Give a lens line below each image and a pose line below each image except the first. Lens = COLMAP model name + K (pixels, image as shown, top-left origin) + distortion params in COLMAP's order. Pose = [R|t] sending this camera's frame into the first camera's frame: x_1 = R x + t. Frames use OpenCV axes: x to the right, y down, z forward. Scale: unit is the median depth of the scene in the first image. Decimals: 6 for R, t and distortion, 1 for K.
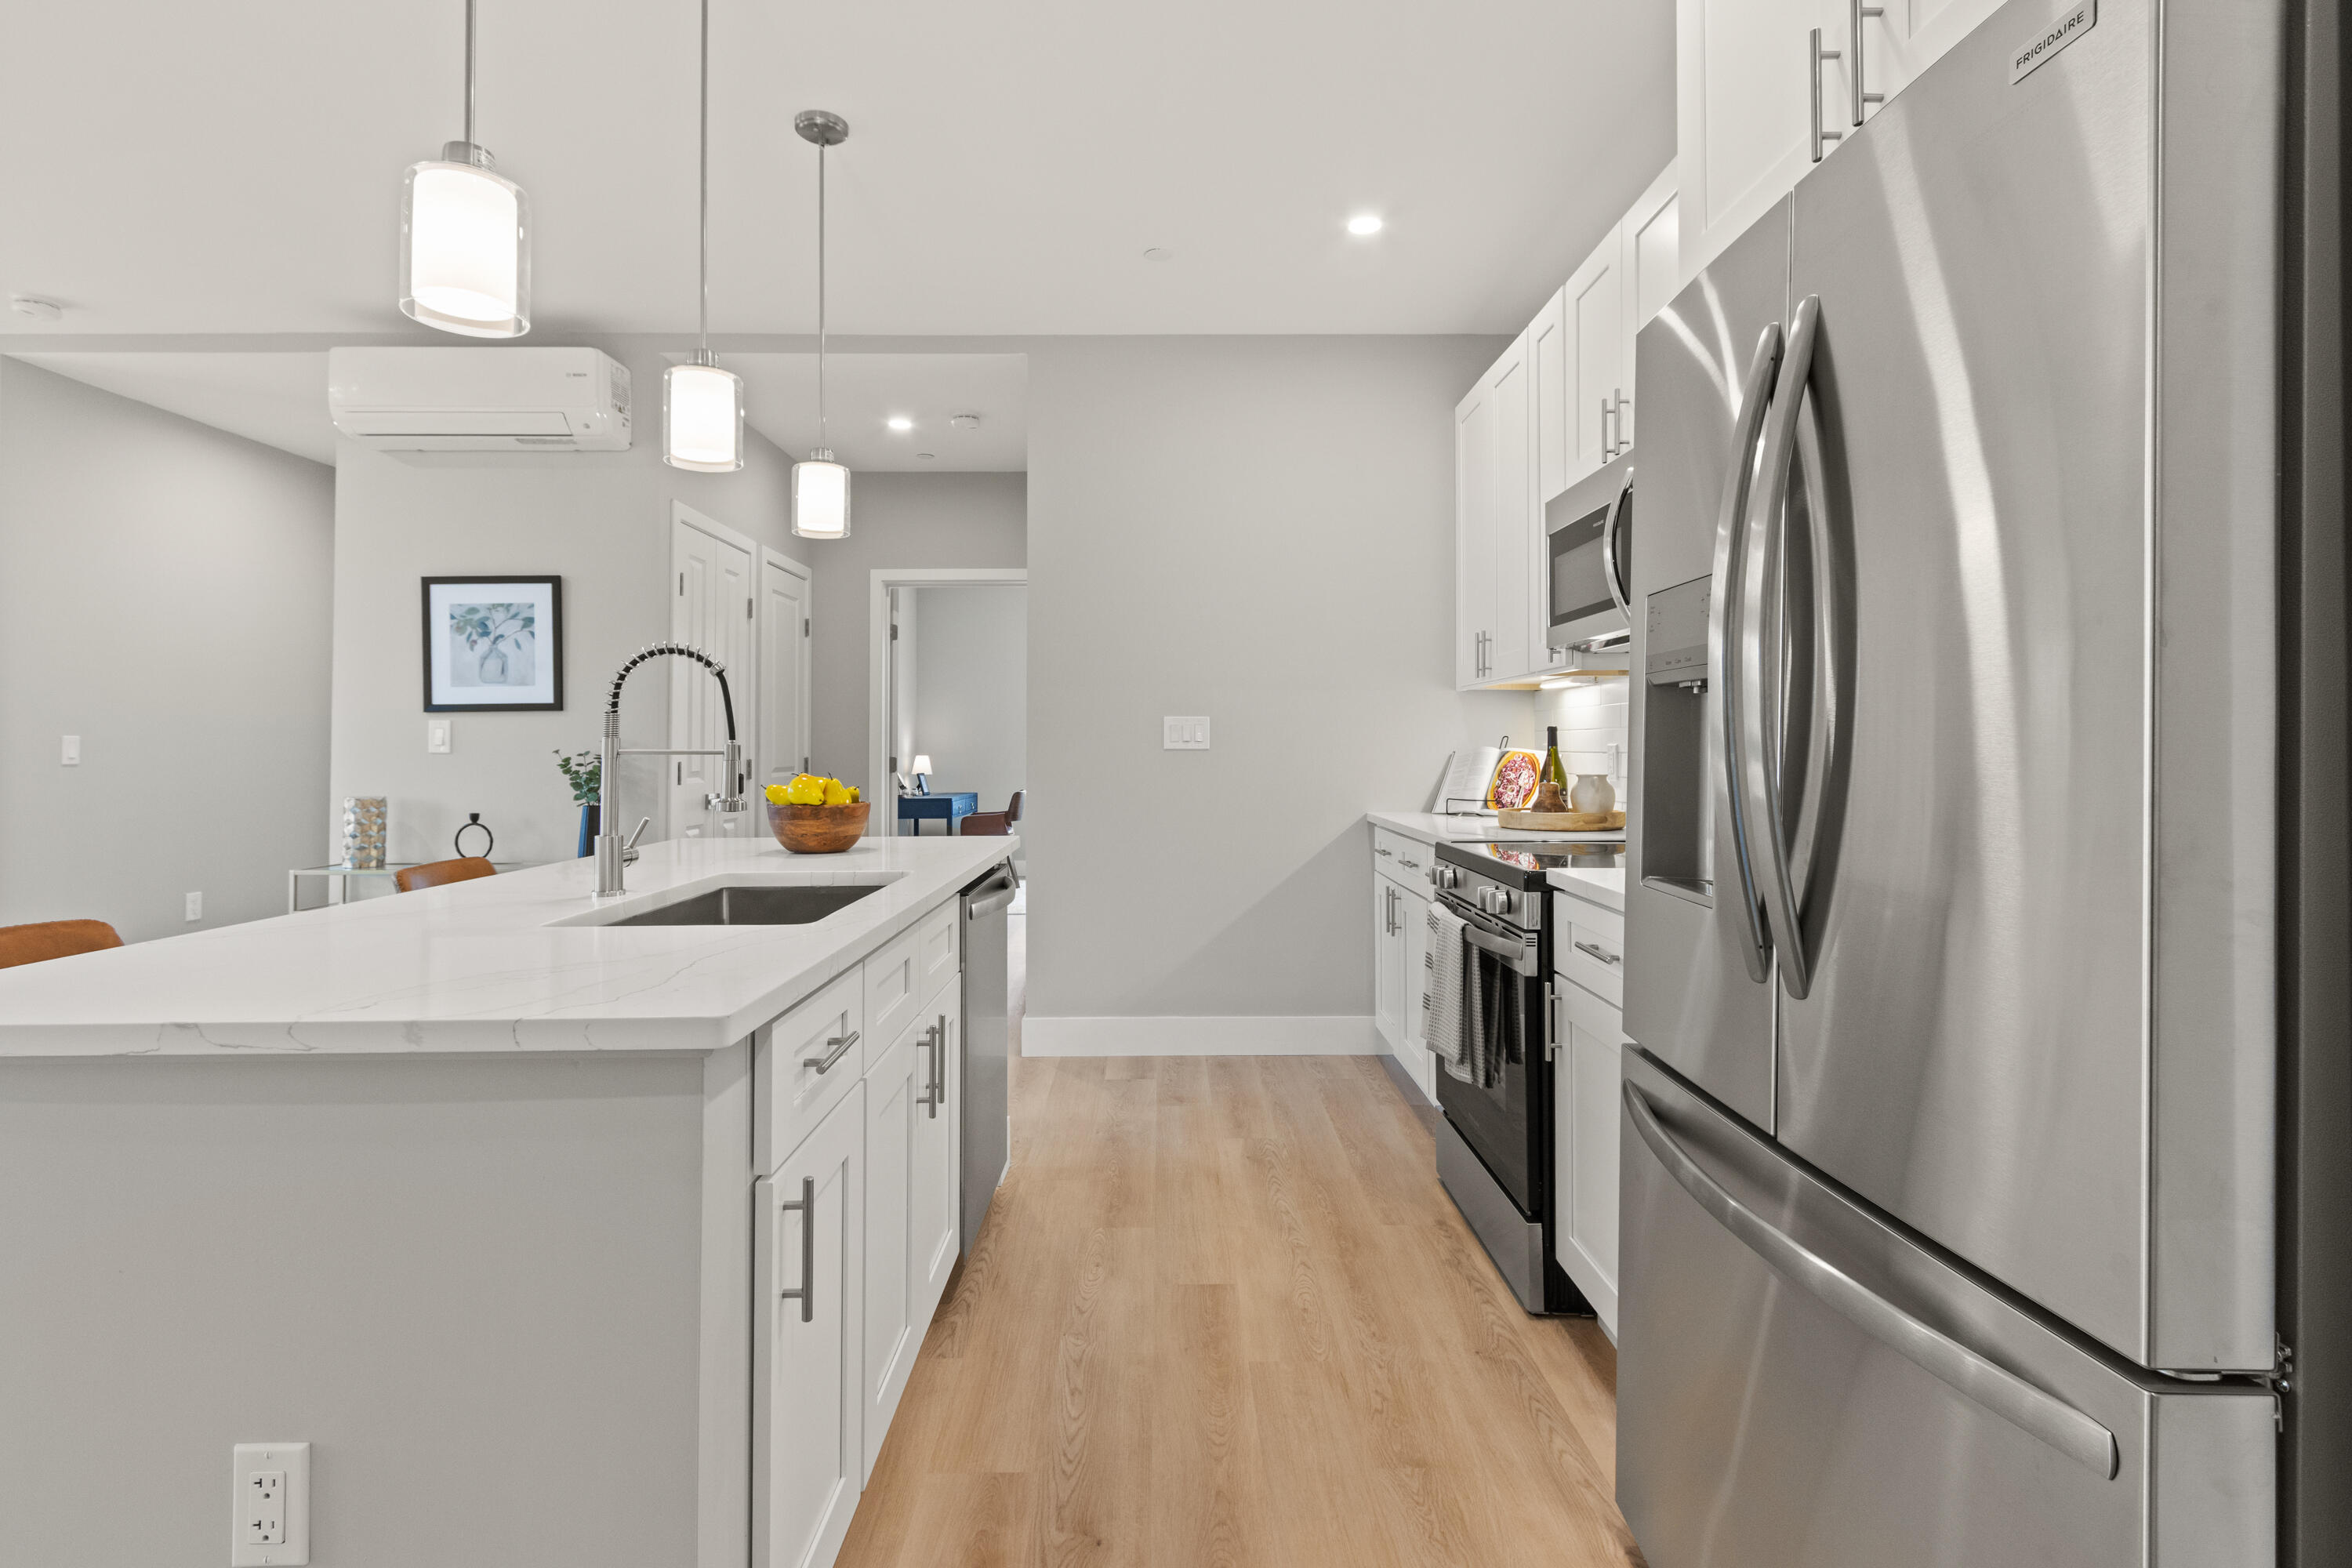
lens RADIAL K [[1091.3, 0, 1182.8], [0, 1091.3, 720.1], [0, 0, 1]] dist [0.000607, -0.000030]
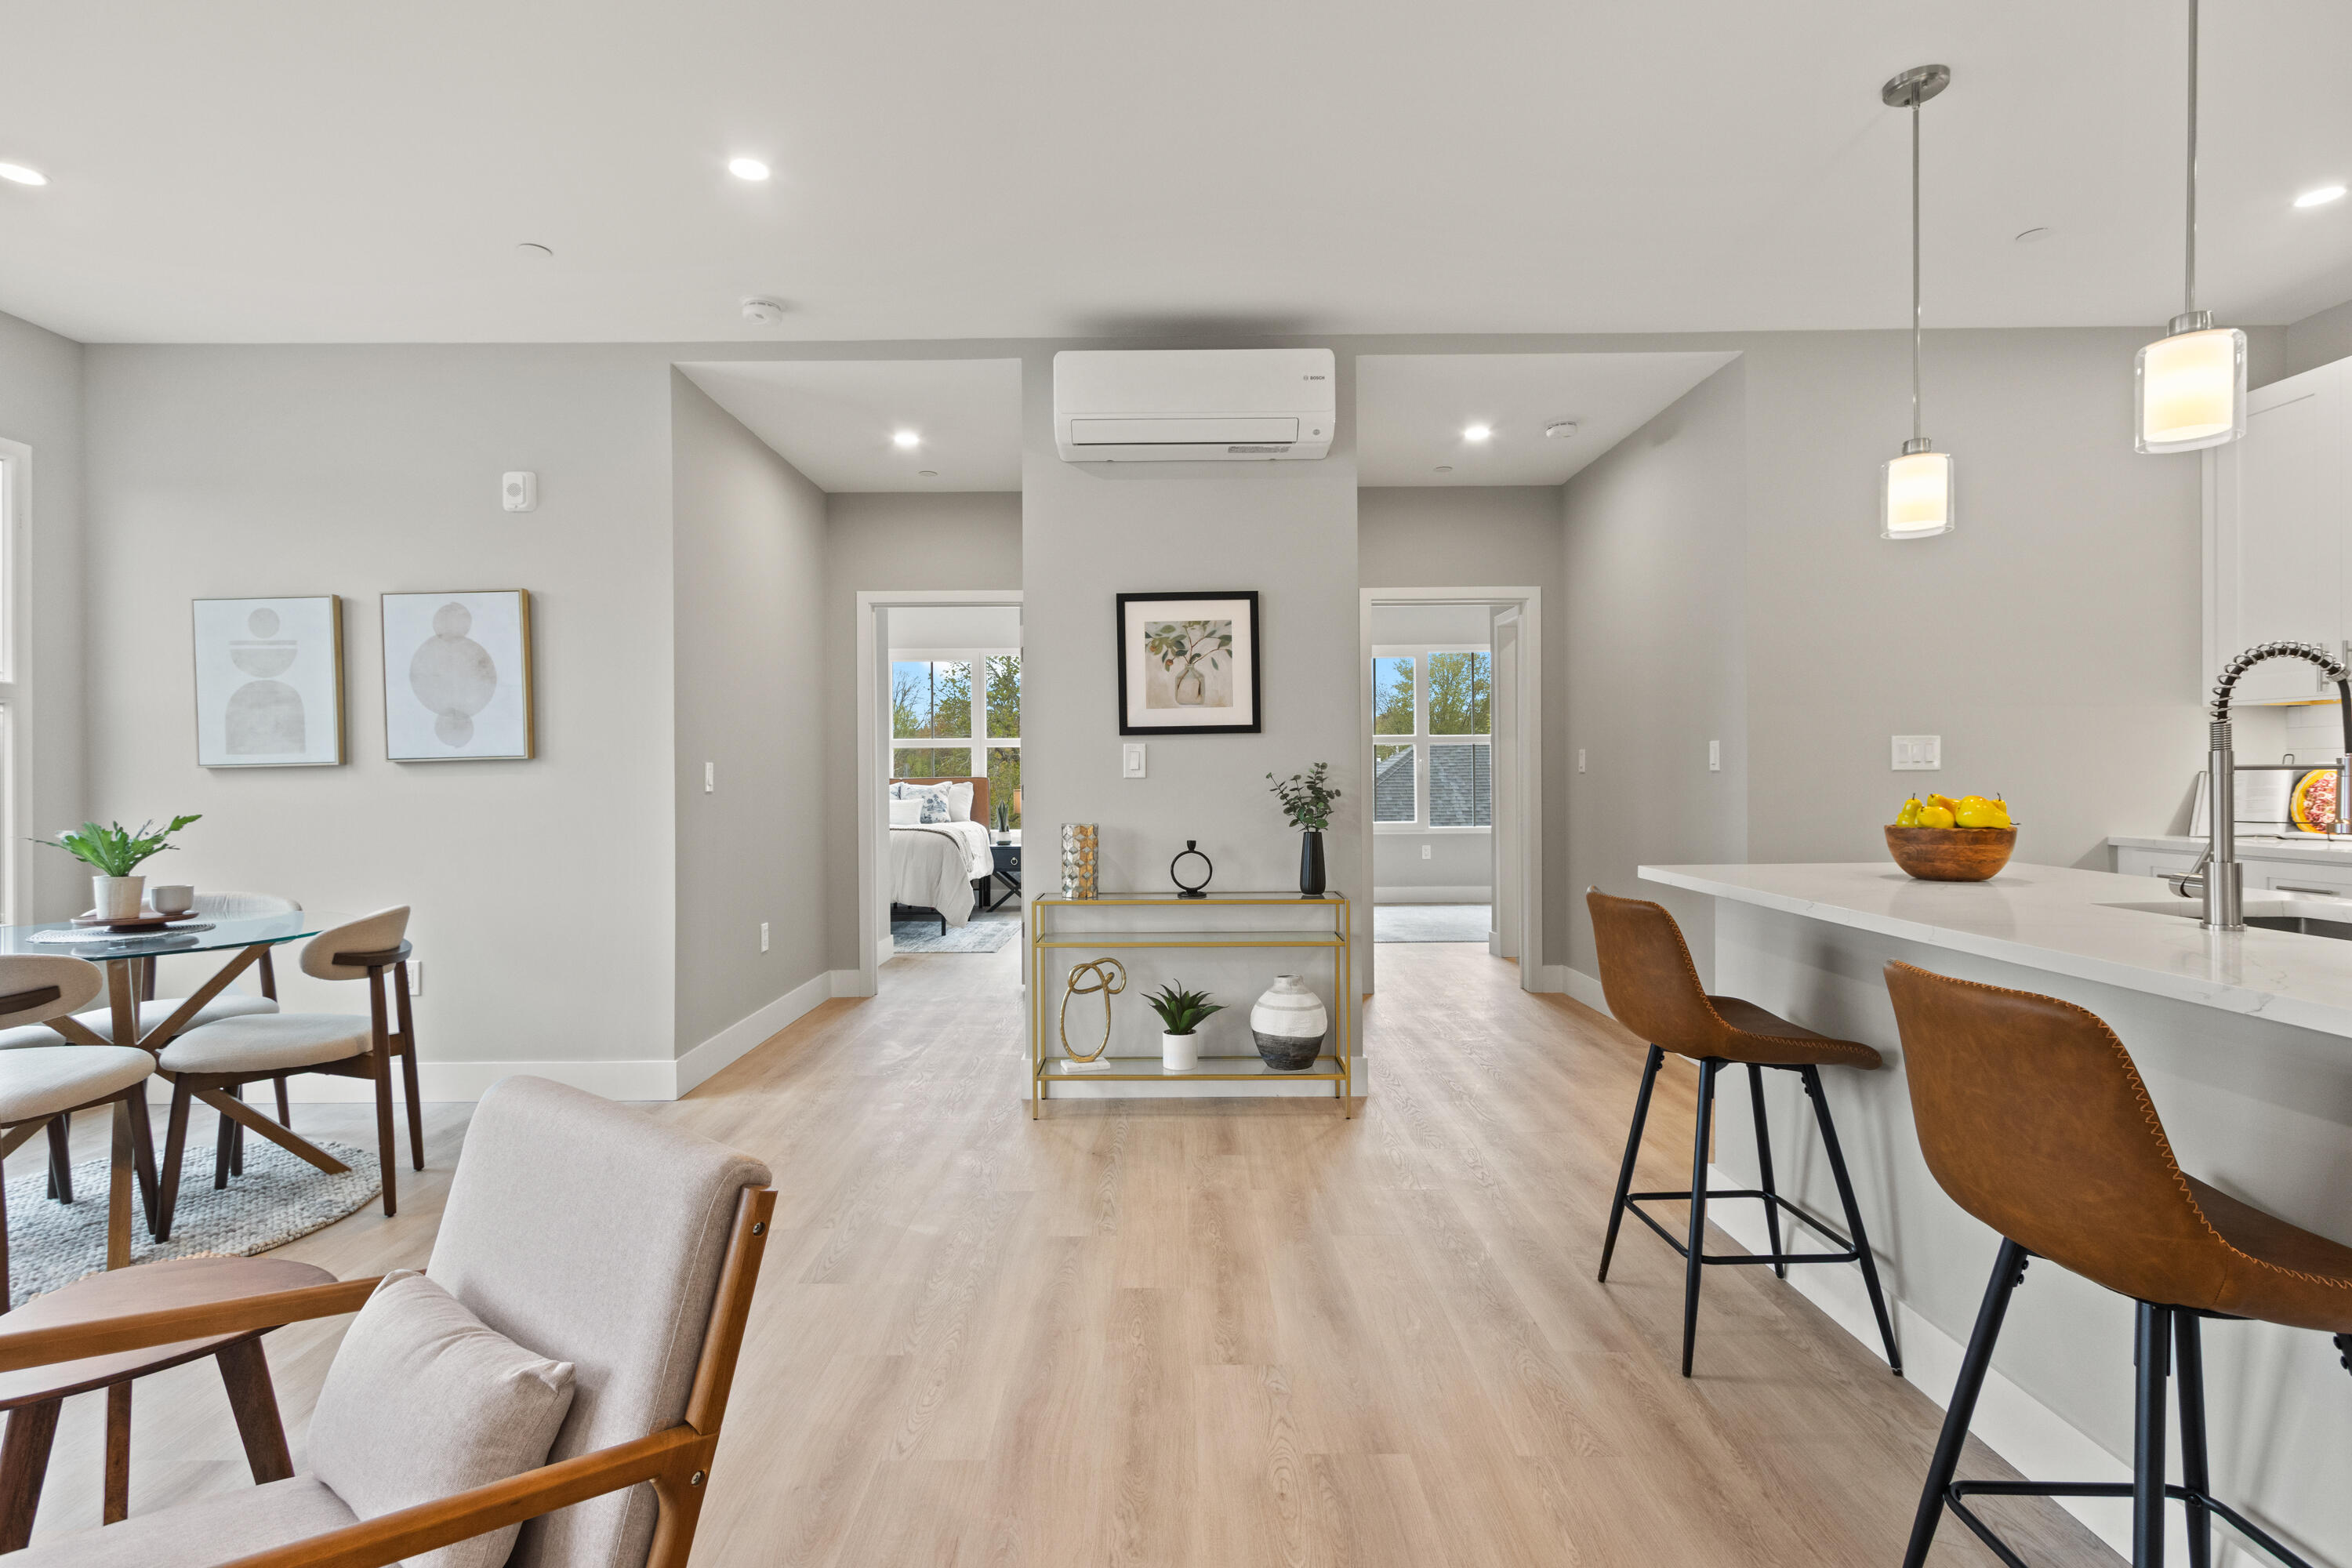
lens RADIAL K [[1104.2, 0, 1176.9], [0, 1104.2, 771.9], [0, 0, 1]] dist [0.002085, 0.000548]
pose [[0.999874, -0.004765, -0.015143, -0.628818], [0.005054, 0.999805, 0.019064, 0.006576], [0.015049, -0.019138, 0.999704, 0.031912]]
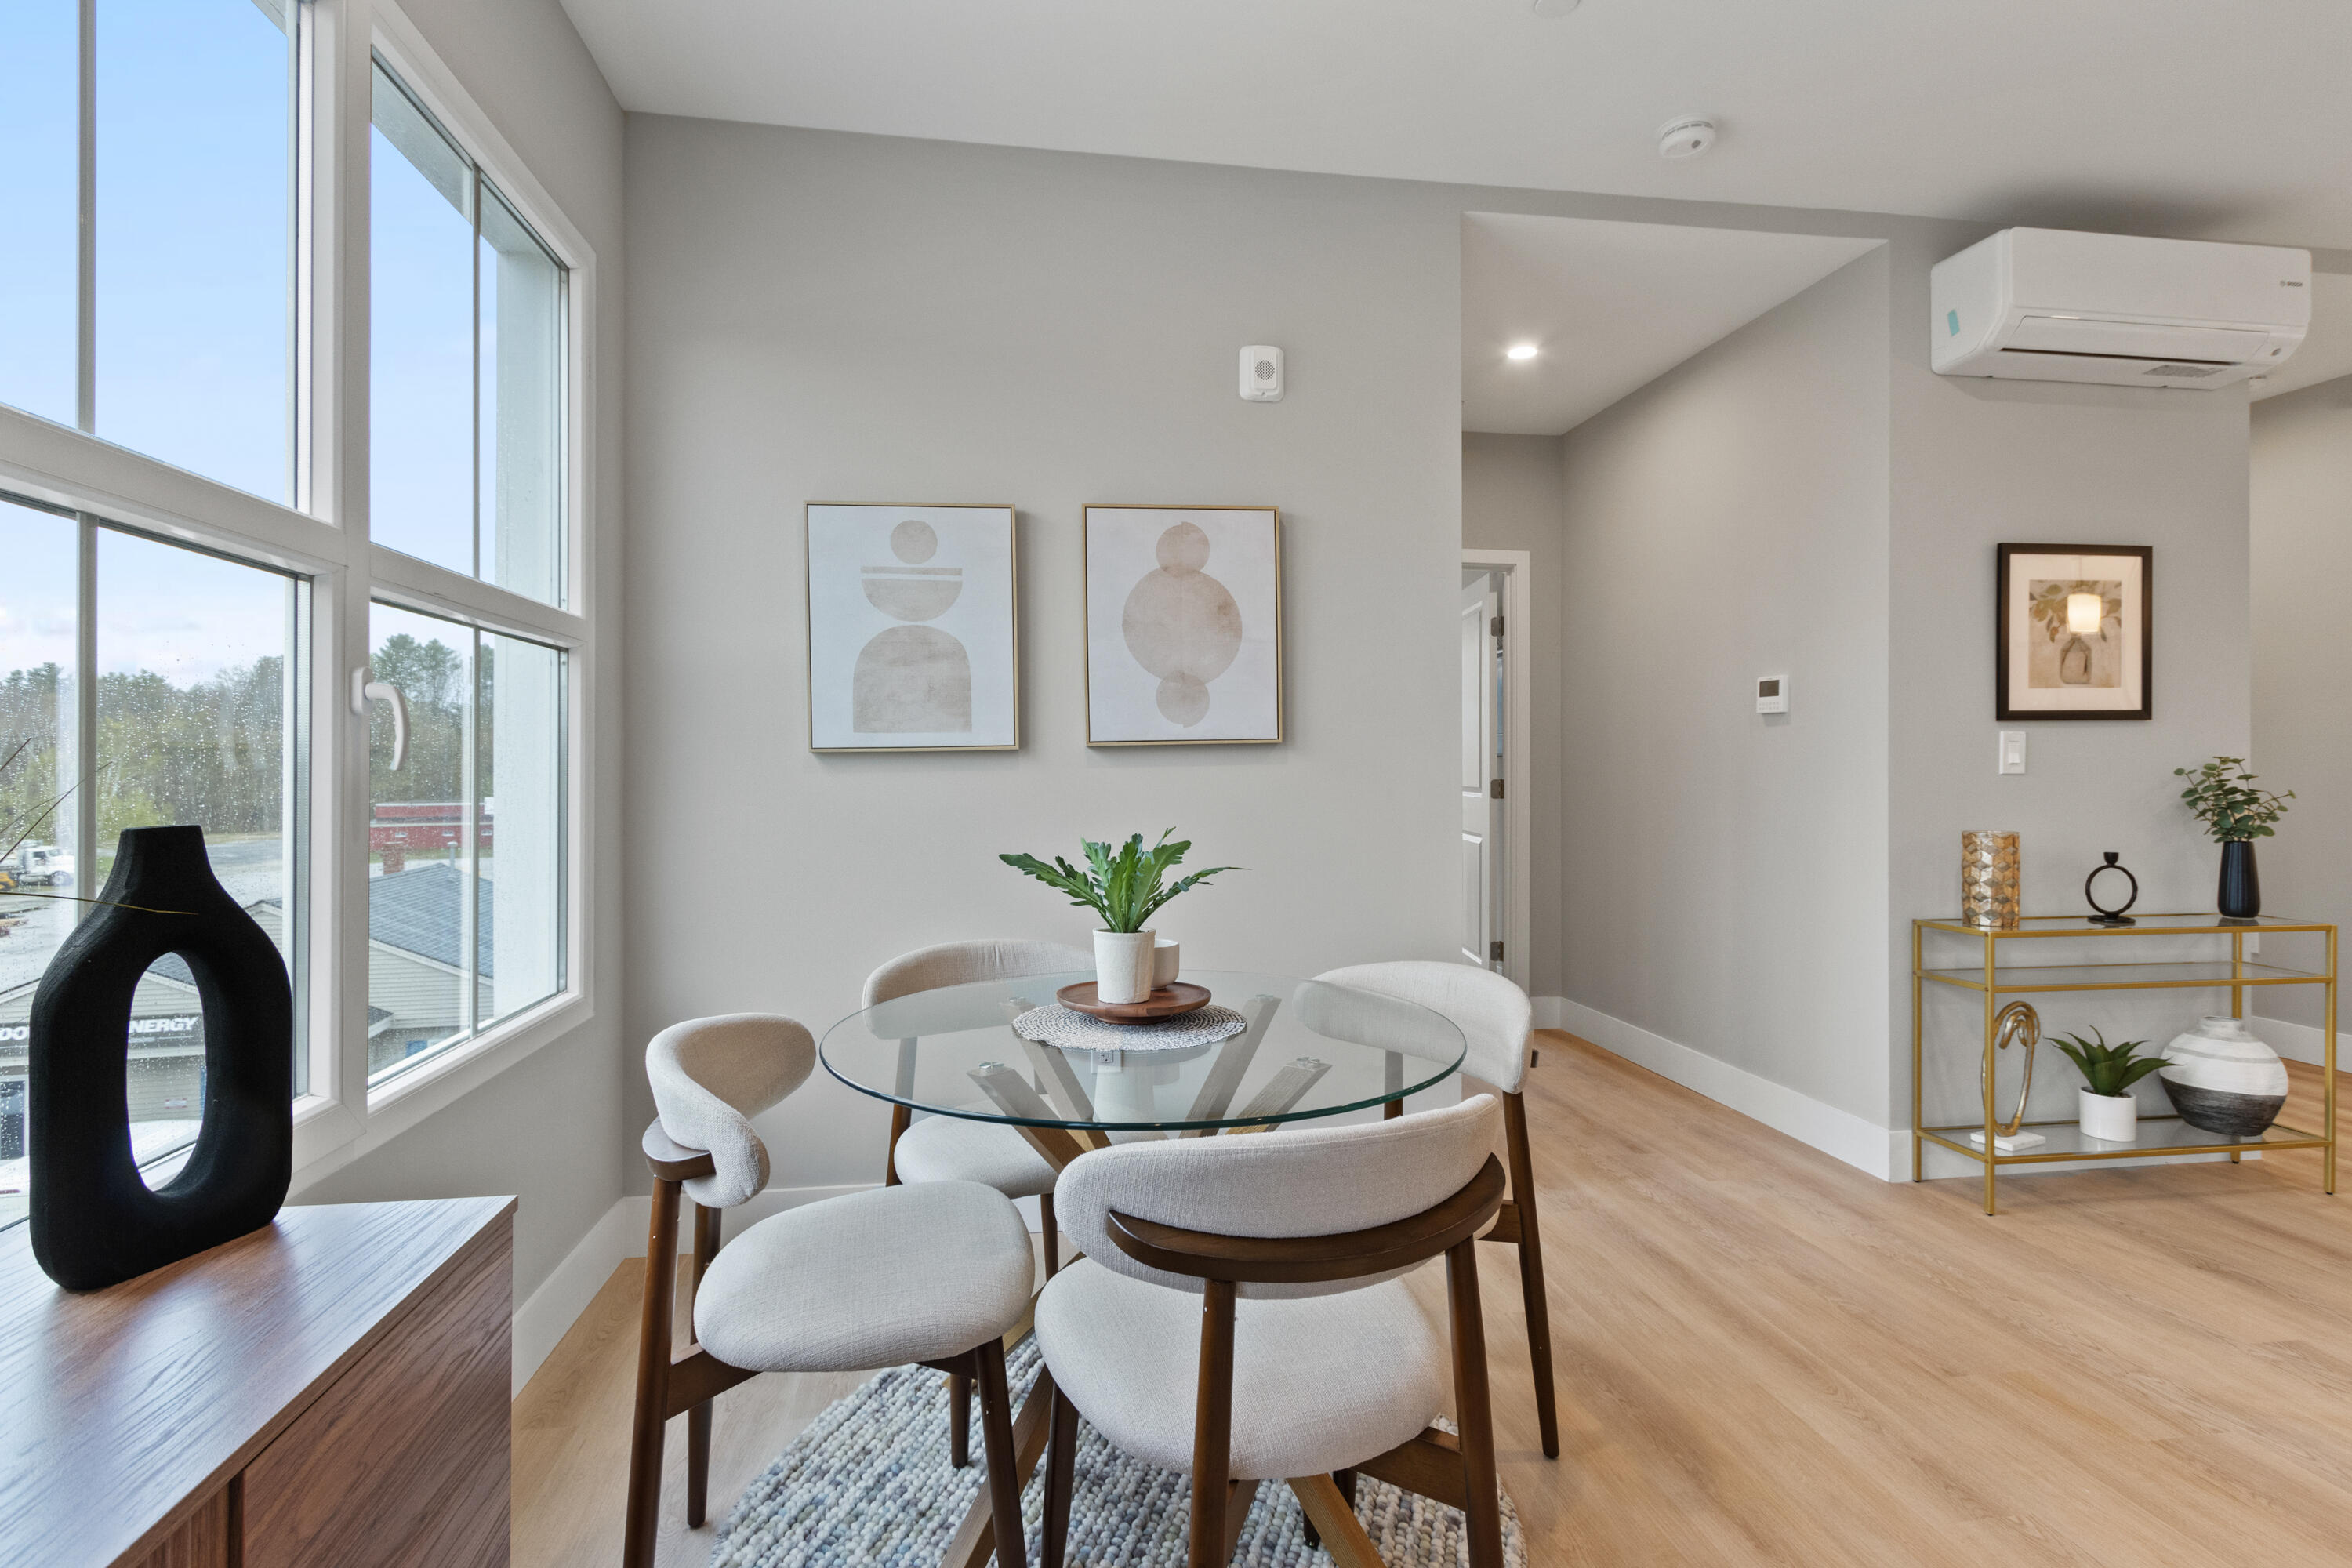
lens RADIAL K [[1095.5, 0, 1176.0], [0, 1095.5, 762.6], [0, 0, 1]] dist [-0.000097, -0.000299]
pose [[0.991919, 0.002241, 0.126854, -1.361605], [-0.004573, 0.999826, 0.018100, 0.010781], [-0.126792, -0.018534, 0.991756, 0.310952]]
